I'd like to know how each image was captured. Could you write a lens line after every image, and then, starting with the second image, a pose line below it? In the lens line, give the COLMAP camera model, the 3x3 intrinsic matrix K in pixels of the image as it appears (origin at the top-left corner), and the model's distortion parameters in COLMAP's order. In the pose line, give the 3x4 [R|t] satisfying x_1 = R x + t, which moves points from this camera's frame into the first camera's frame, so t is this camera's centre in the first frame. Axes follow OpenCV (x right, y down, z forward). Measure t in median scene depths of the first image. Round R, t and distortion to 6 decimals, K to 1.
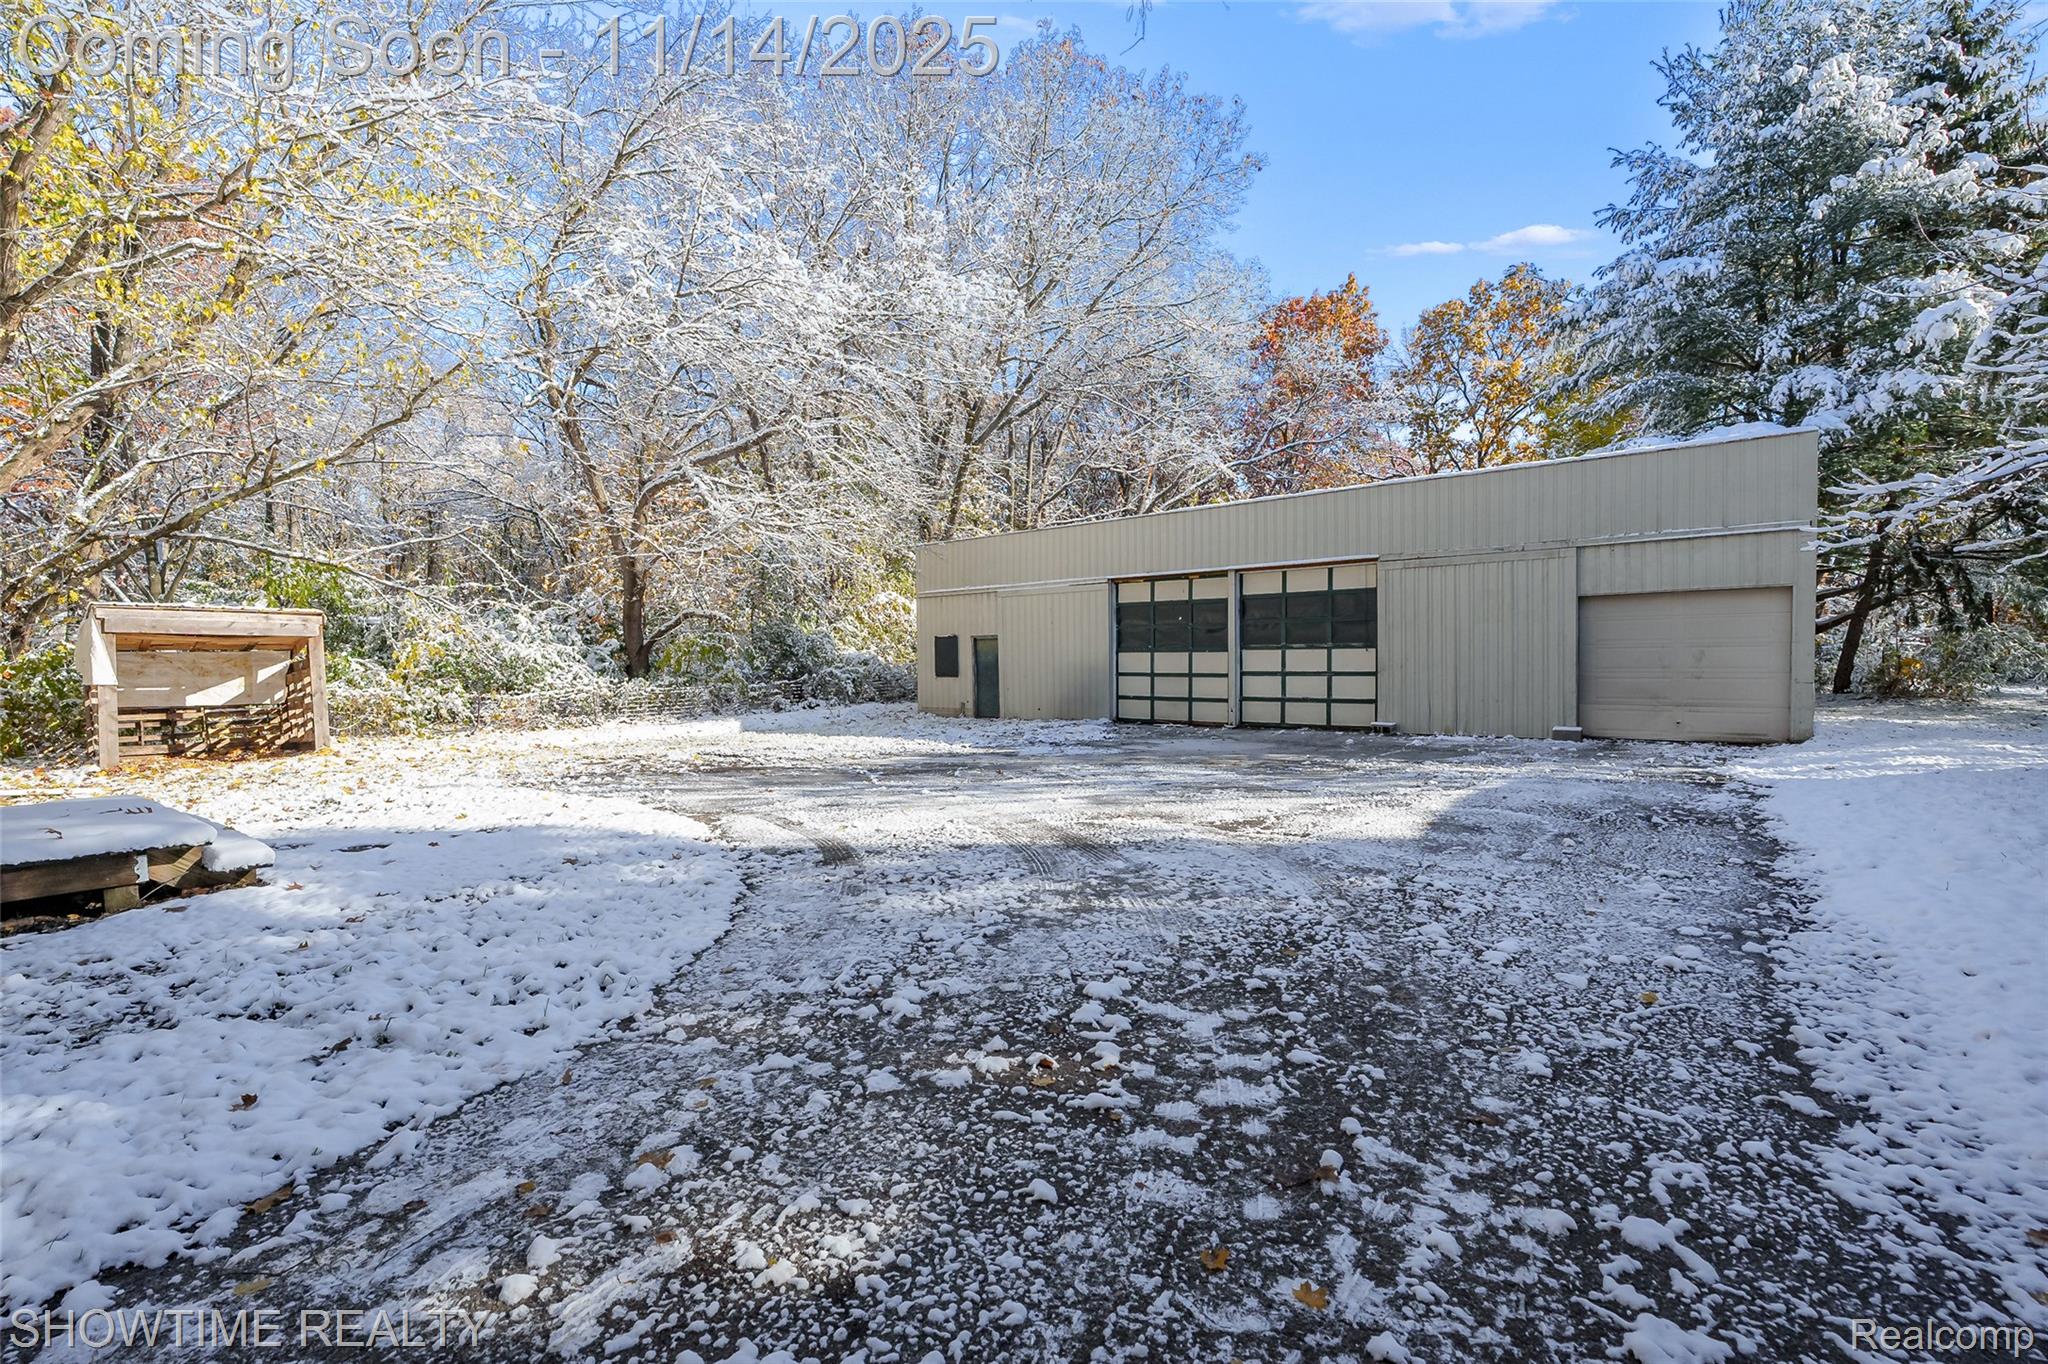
lens RADIAL K [[927.9, 0, 1024.0], [0, 927.9, 682.0], [0, 0, 1]] dist [-0.002053, -0.000212]
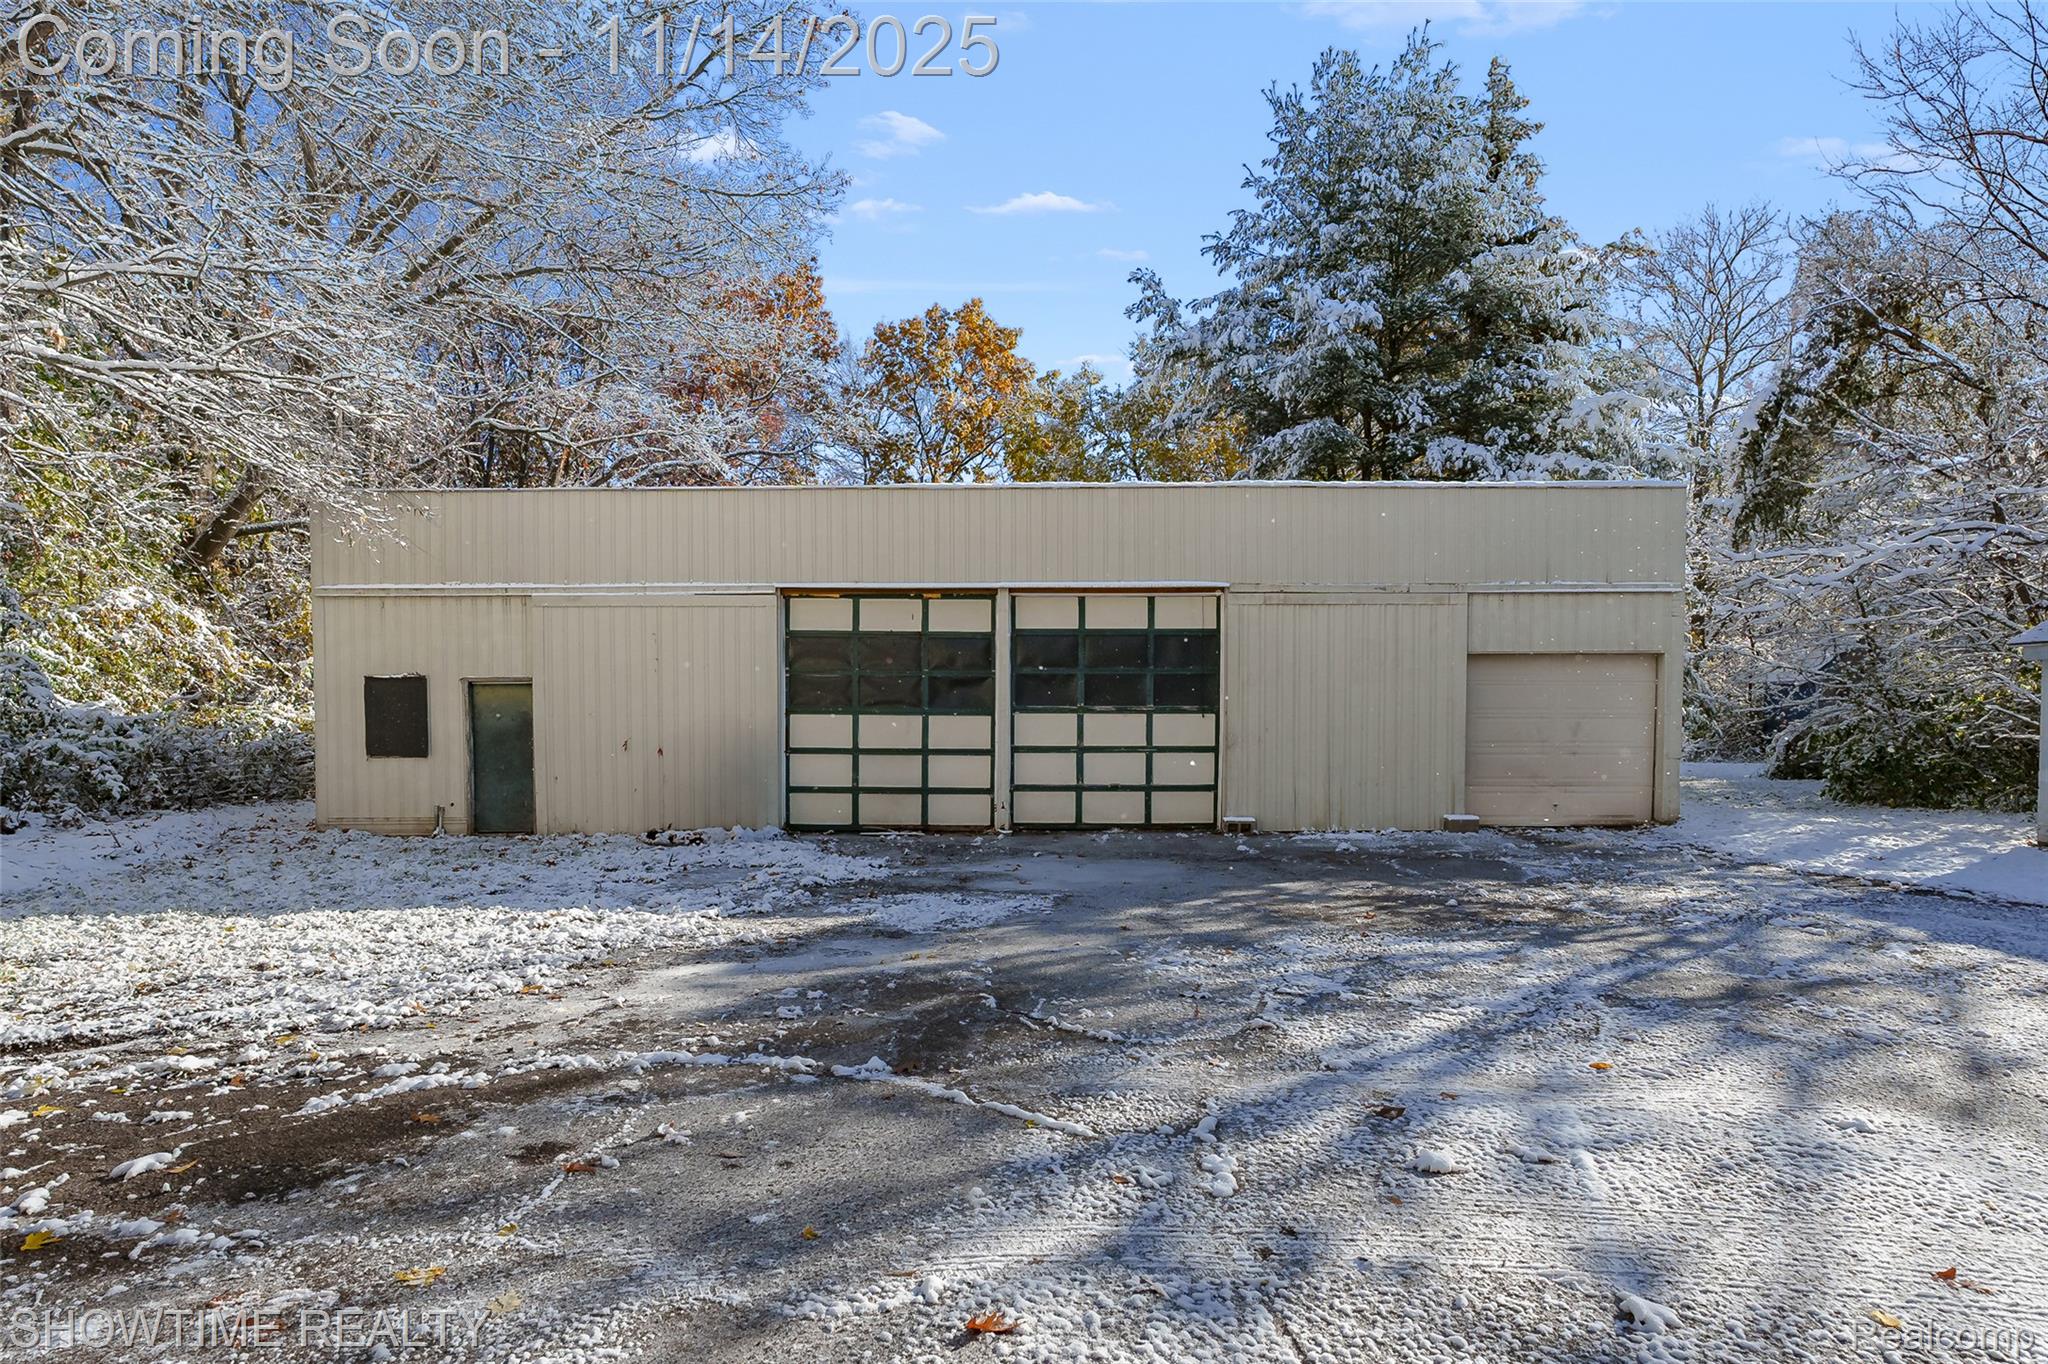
lens RADIAL K [[1075.7, 0, 1020.6], [0, 1075.7, 738.2], [0, 0, 1]] dist [-0.002511, 0.000143]
pose [[0.775958, 0.004836, 0.630766, -0.237602], [0.006647, 0.999852, -0.015843, -0.004910], [-0.630749, 0.016486, 0.775812, 0.413087]]
